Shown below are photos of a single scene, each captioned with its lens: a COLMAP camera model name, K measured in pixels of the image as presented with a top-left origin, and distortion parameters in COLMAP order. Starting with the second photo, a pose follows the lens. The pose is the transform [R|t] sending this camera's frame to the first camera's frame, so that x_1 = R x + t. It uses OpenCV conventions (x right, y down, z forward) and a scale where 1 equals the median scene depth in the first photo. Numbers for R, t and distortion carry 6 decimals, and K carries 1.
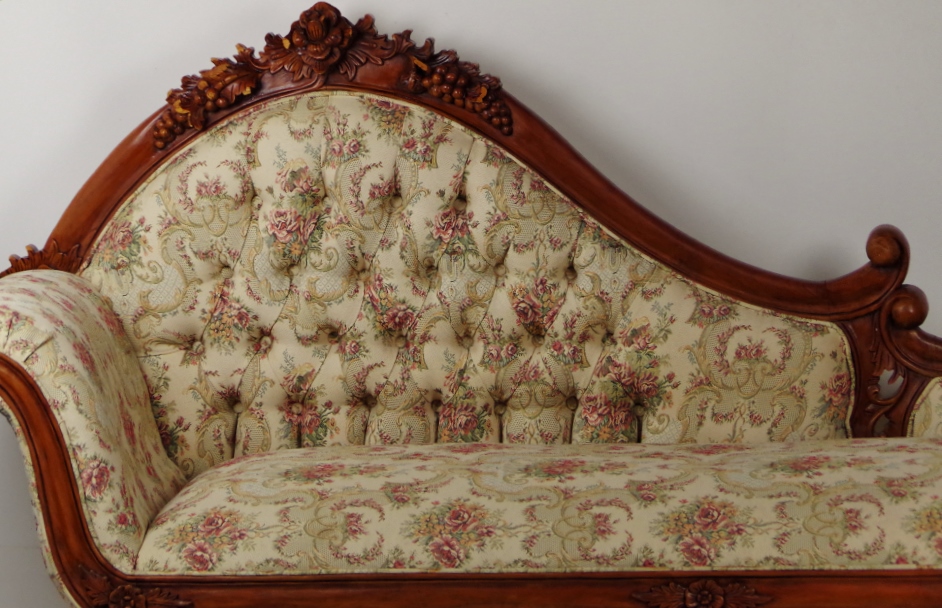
lens RADIAL K [[5860.6, 0, 539.3], [0, 5860.6, 389.0], [0, 0, 1]] dist [0.380545, 0.000000]
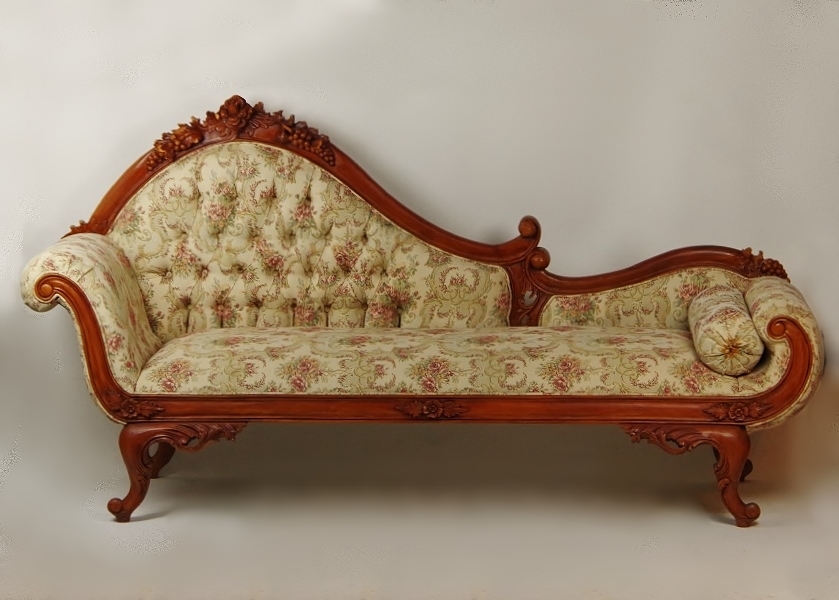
lens RADIAL K [[2905.7, 0, 443.7], [0, 2905.7, 326.1], [0, 0, 1]] dist [0.230876, 0.000000]
pose [[0.999229, 0.011883, 0.037416, -0.004069], [-0.012252, 0.999878, 0.009650, -0.000657], [-0.037297, -0.010101, 0.999253, 0.048465]]
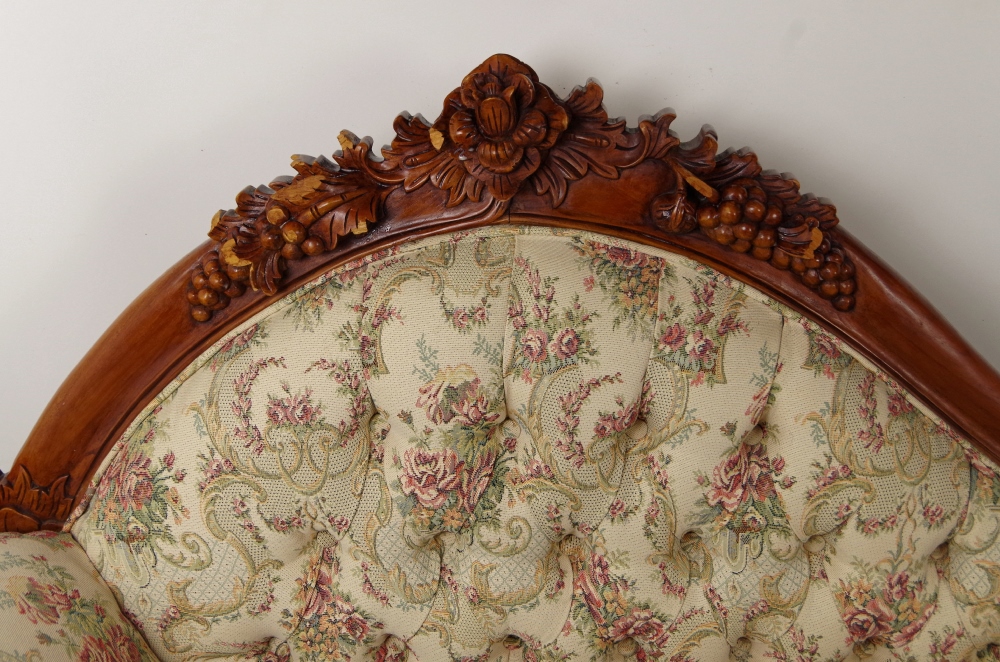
lens RADIAL K [[1649.0, 0, 541.9], [0, 1649.0, 392.3], [0, 0, 1]] dist [-0.043822, 0.000000]
pose [[0.997427, -0.002736, 0.071644, -0.044272], [-0.012832, 0.976323, 0.215939, -0.068477], [-0.070539, -0.216302, 0.973775, 0.853772]]
